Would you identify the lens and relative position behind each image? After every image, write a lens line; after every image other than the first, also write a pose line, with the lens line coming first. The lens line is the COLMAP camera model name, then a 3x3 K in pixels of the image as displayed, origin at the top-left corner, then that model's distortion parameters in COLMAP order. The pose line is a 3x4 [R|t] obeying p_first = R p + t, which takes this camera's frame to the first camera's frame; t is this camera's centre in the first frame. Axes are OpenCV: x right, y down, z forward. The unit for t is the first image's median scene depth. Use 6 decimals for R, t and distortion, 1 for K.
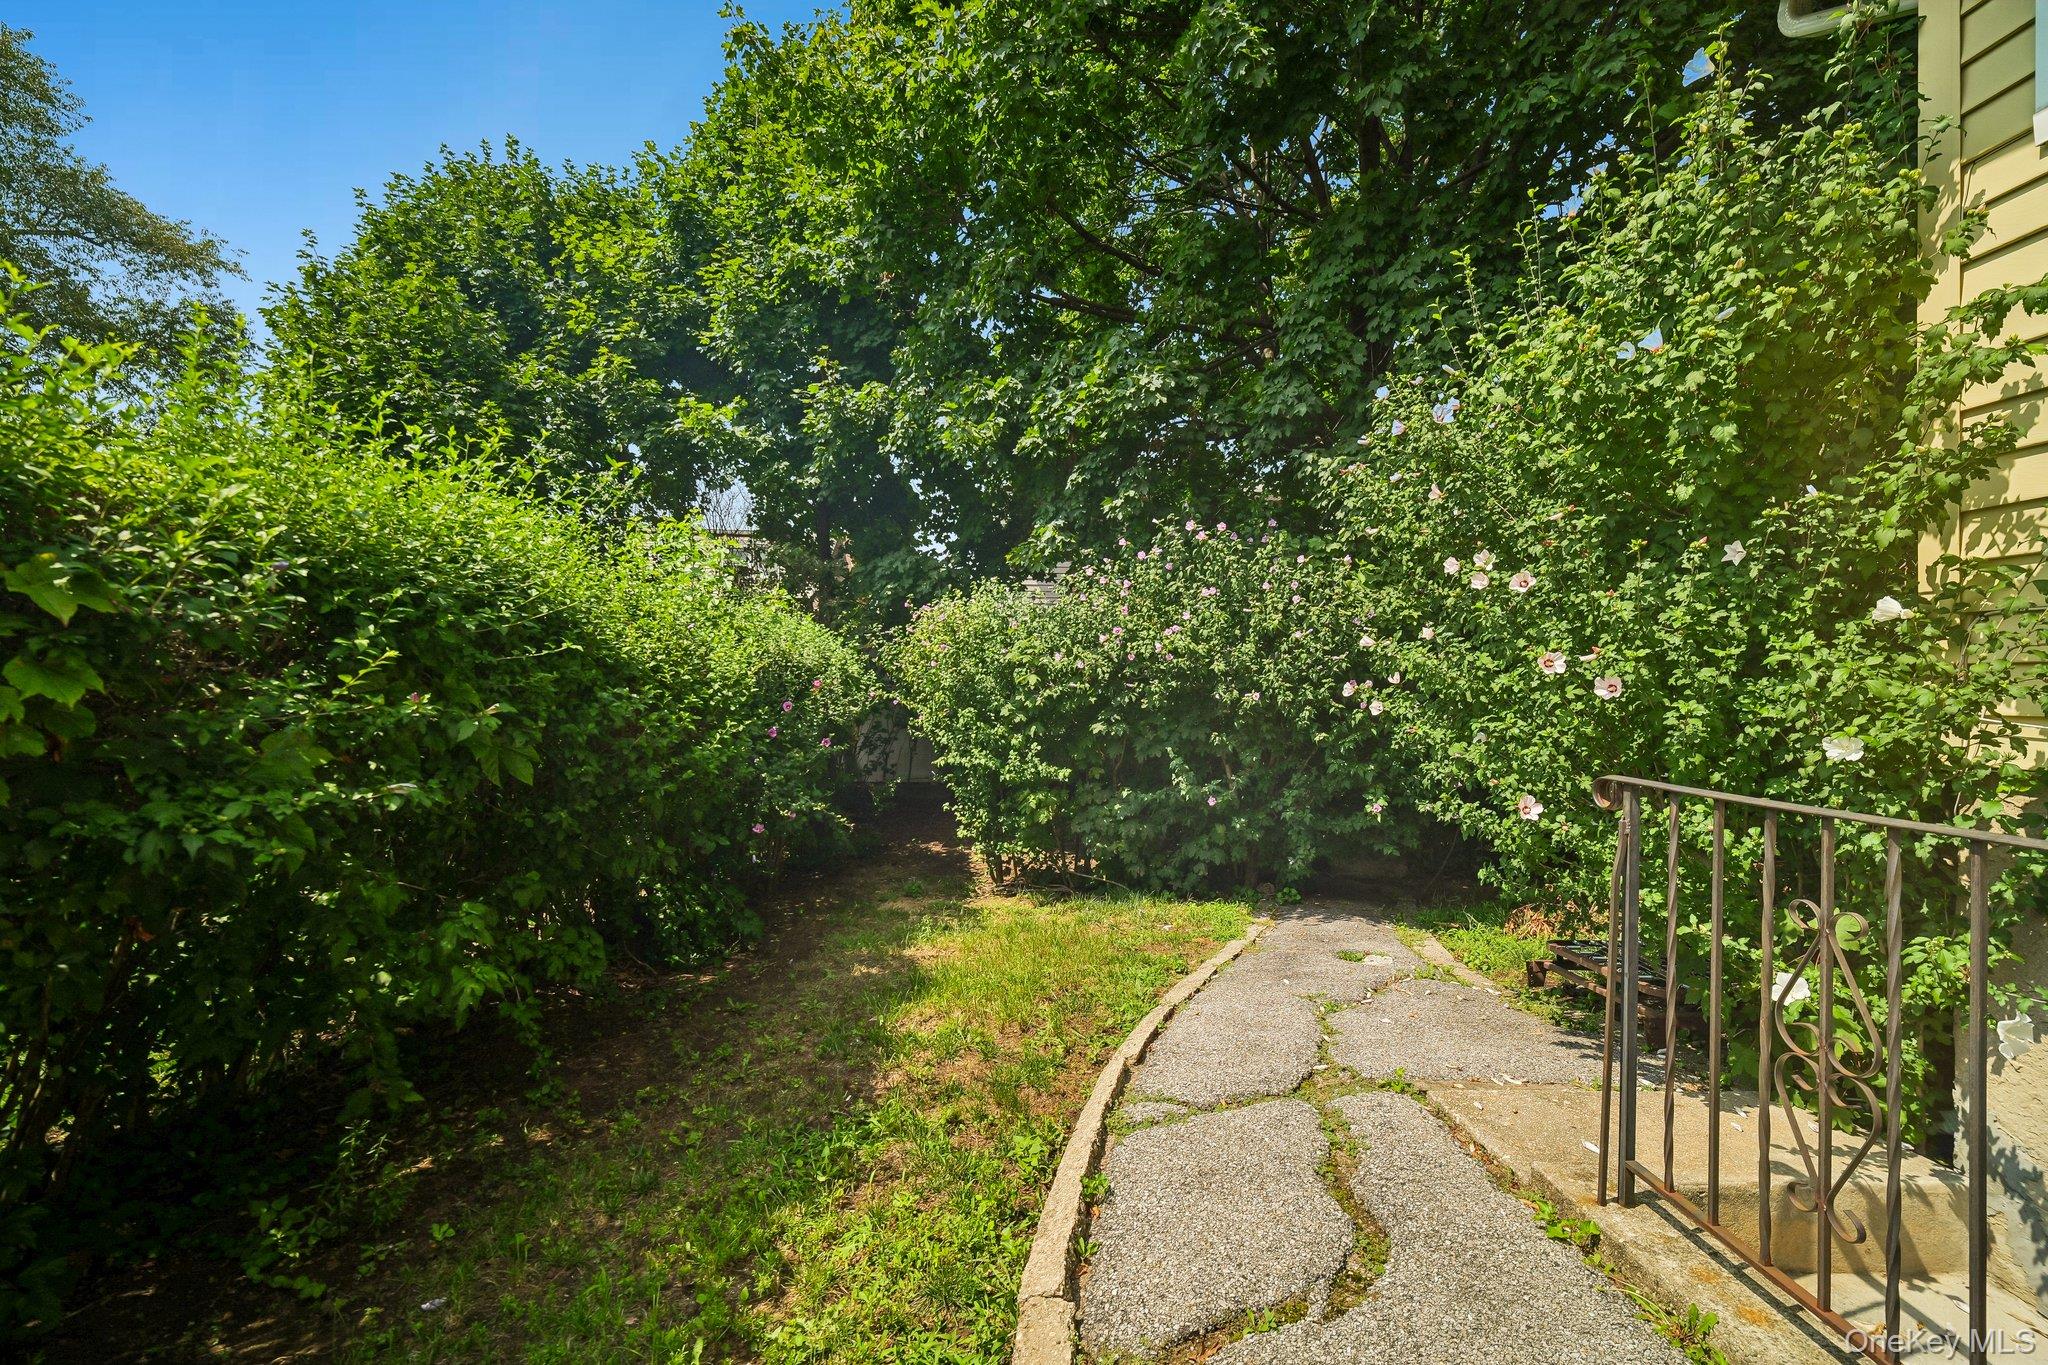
lens RADIAL K [[852.7, 0, 1017.1], [0, 852.7, 668.2], [0, 0, 1]] dist [0.022107, -0.012902]
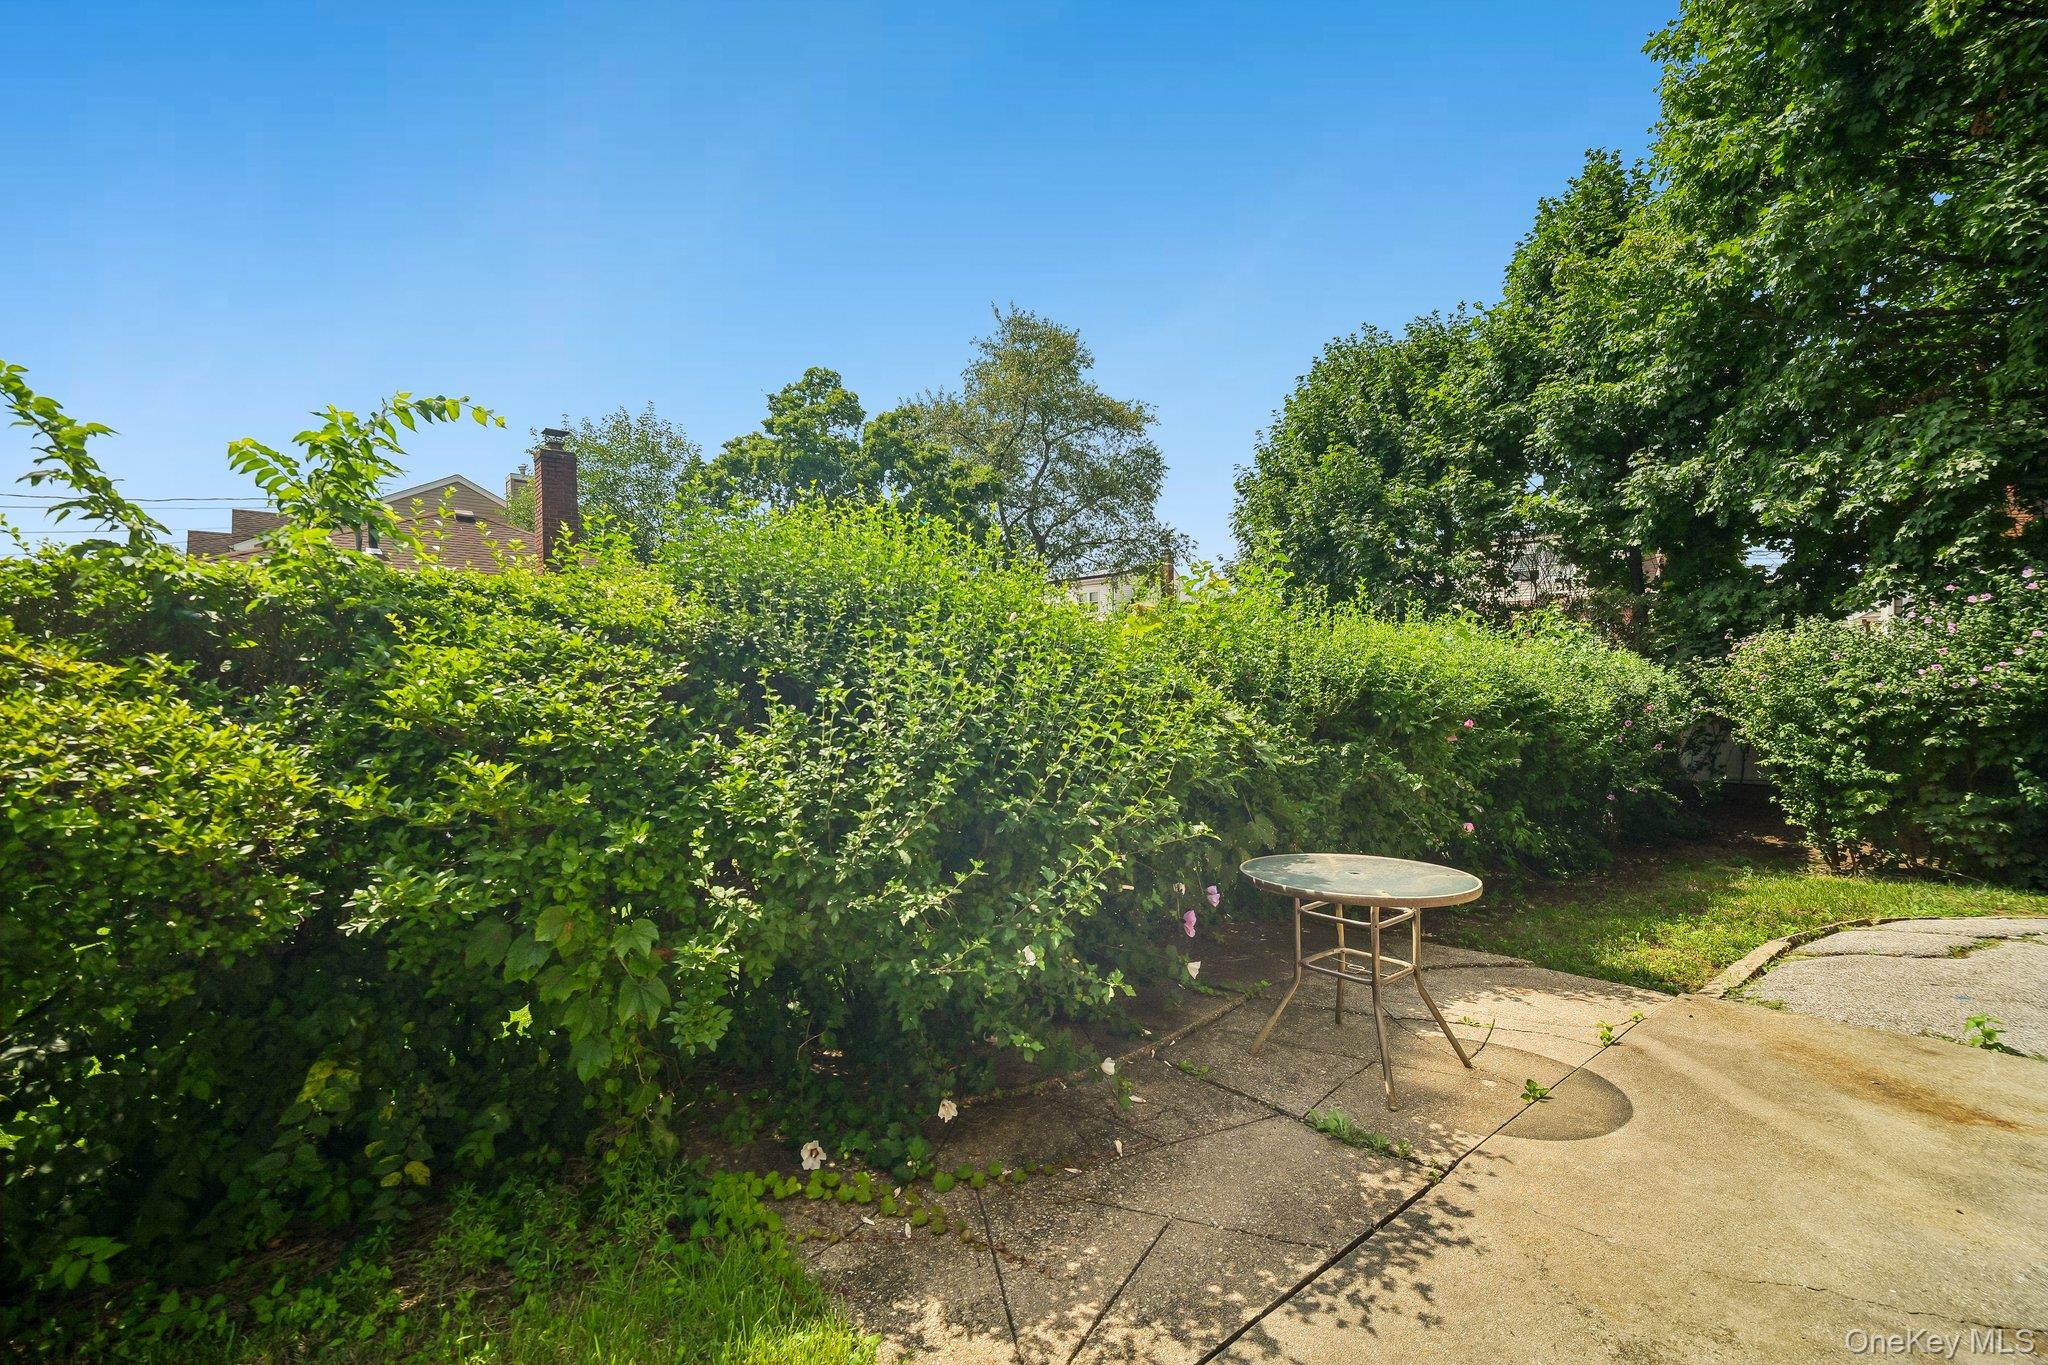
lens RADIAL K [[838.6, 0, 1017.6], [0, 838.6, 688.4], [0, 0, 1]] dist [0.019746, -0.011646]
pose [[0.665329, -0.018129, -0.746330, 0.117886], [0.043087, 0.998971, 0.014145, -0.071457], [0.745306, -0.041568, 0.665426, -0.700675]]
